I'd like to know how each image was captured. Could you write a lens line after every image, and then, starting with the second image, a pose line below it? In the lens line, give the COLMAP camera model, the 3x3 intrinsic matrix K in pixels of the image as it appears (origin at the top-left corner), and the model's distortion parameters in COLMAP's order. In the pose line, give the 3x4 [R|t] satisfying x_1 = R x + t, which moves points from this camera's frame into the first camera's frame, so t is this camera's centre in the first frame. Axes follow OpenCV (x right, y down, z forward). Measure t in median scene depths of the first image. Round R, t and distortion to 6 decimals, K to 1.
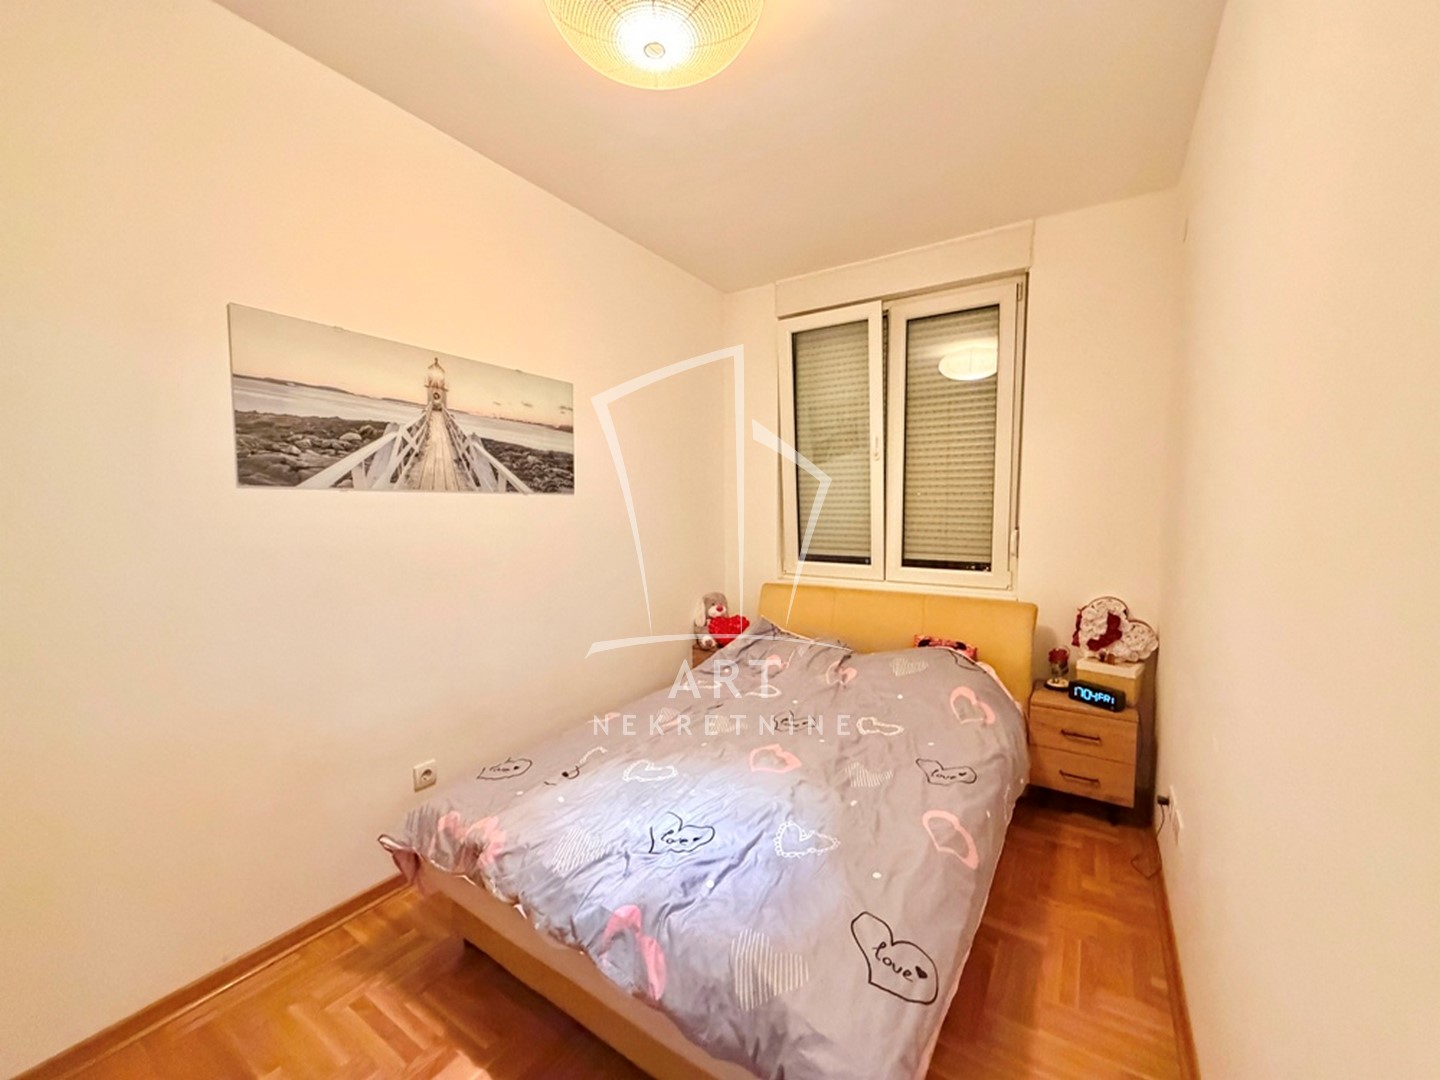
lens RADIAL K [[571.5, 0, 717.7], [0, 571.5, 541.2], [0, 0, 1]] dist [-0.001008, -0.000130]
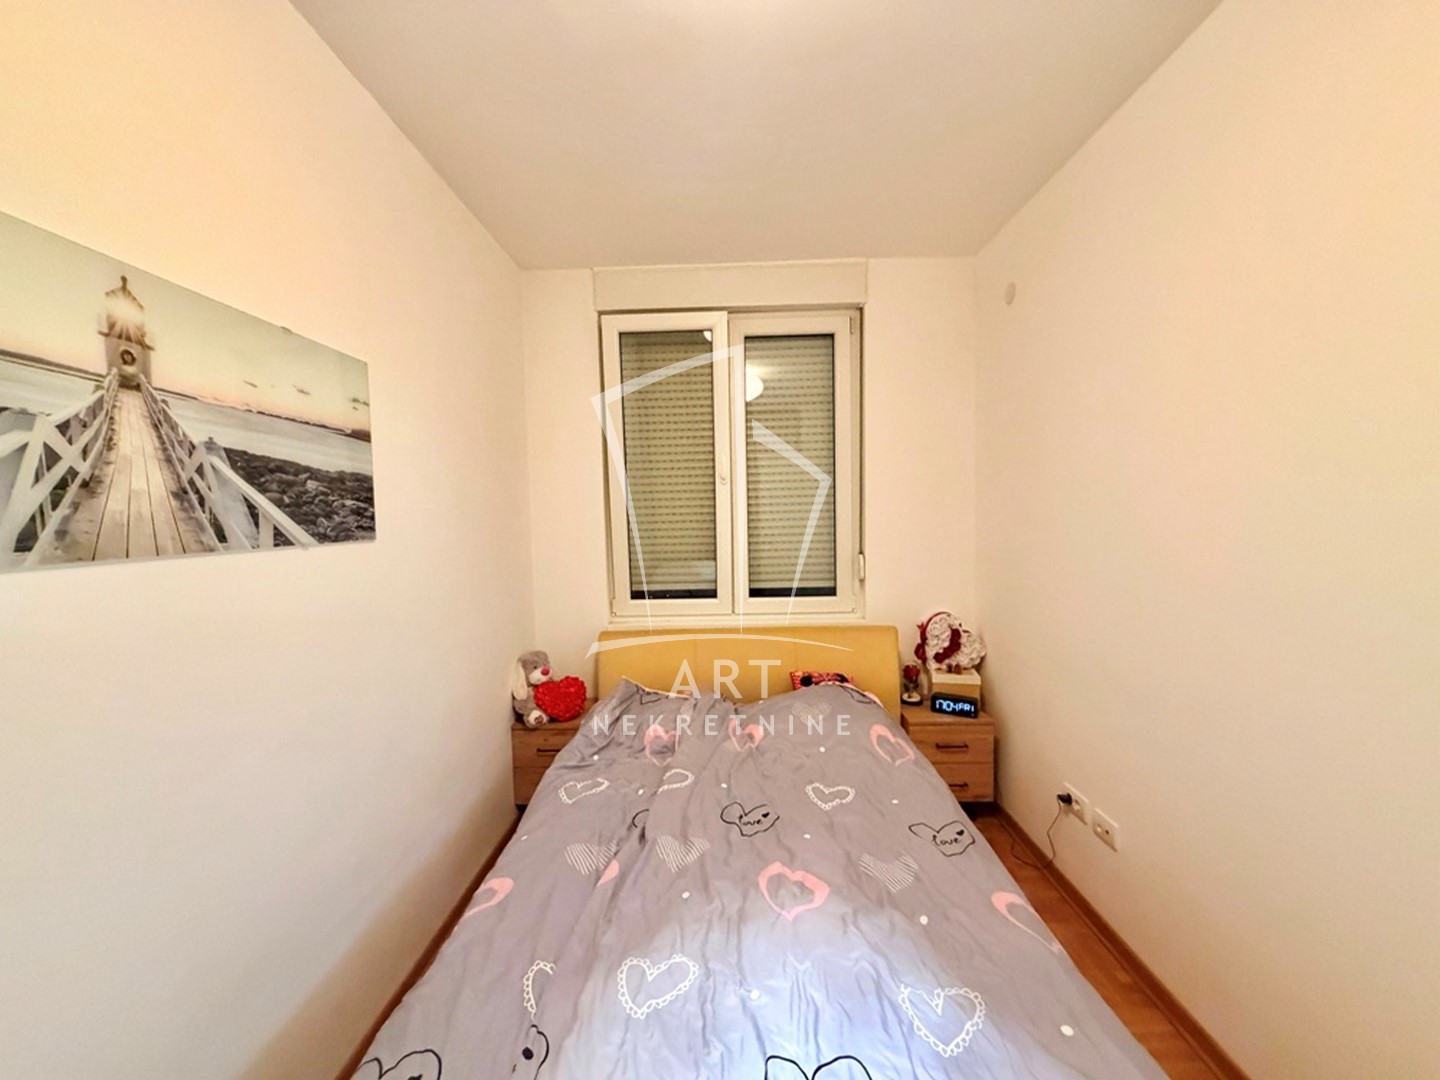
lens RADIAL K [[571.5, 0, 717.3], [0, 571.5, 541.0], [0, 0, 1]] dist [-0.001008, -0.000130]
pose [[0.850971, -0.044209, 0.523349, -0.295297], [0.053192, 0.998582, -0.002136, -0.068566], [-0.522513, 0.029656, 0.852116, 0.313668]]
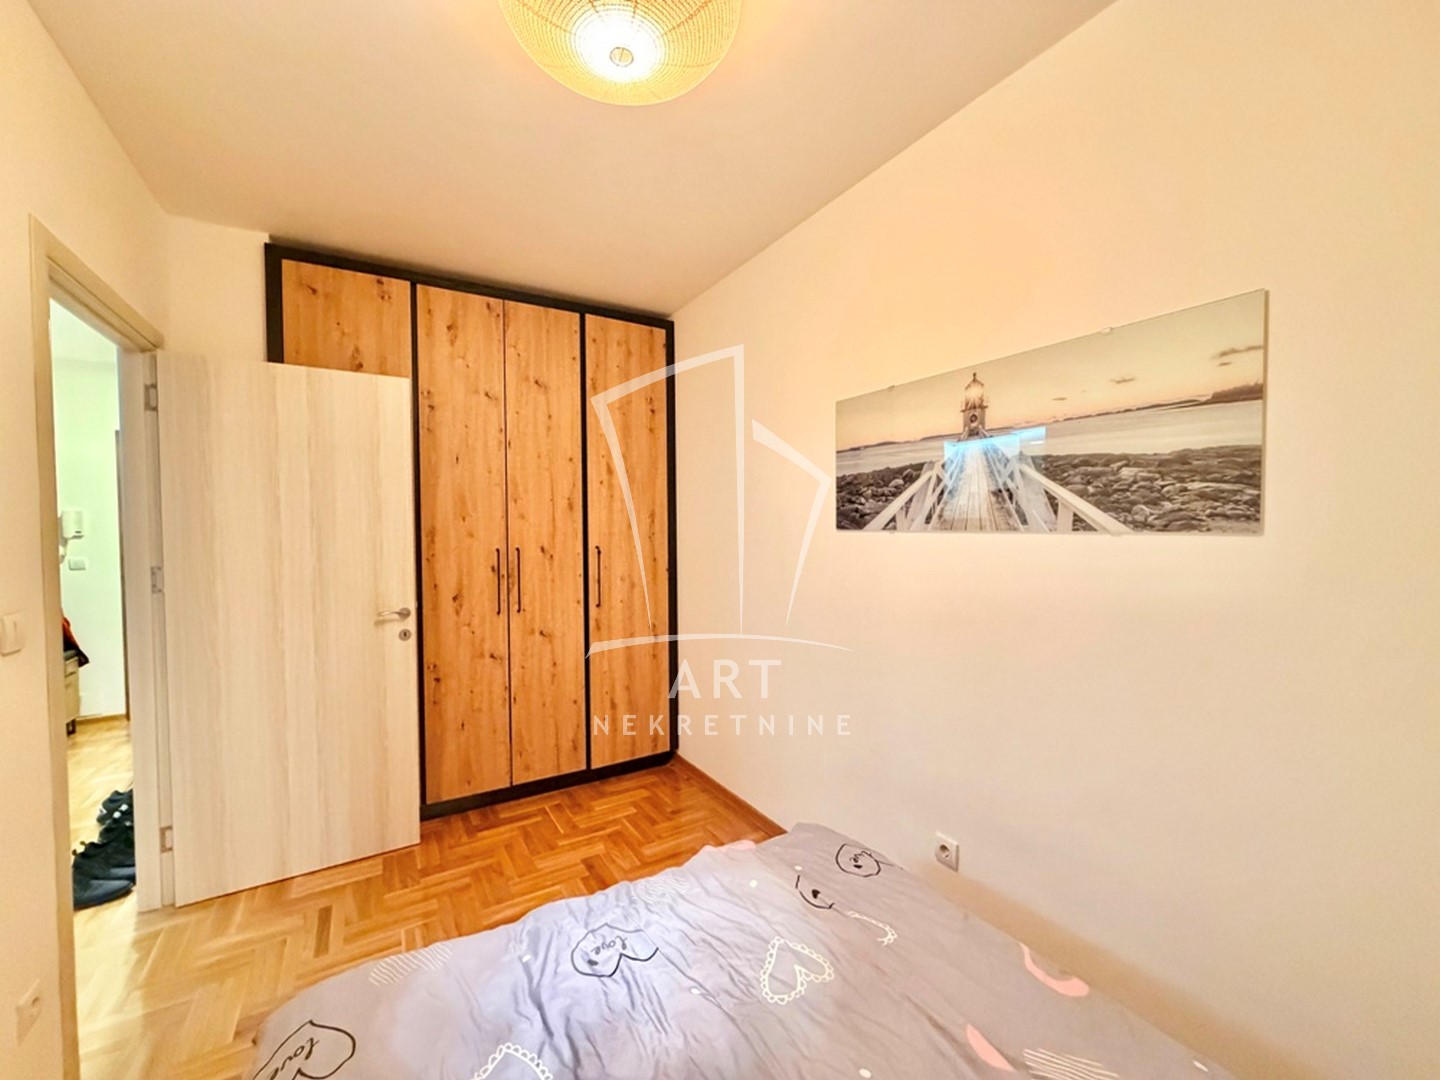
lens RADIAL K [[571.5, 0, 713.1], [0, 571.5, 540.6], [0, 0, 1]] dist [-0.001008, -0.000130]
pose [[-0.434533, 0.029839, -0.900162, 0.384961], [-0.046964, 0.997341, 0.055732, -0.092773], [0.899431, 0.066493, -0.431976, 0.916565]]
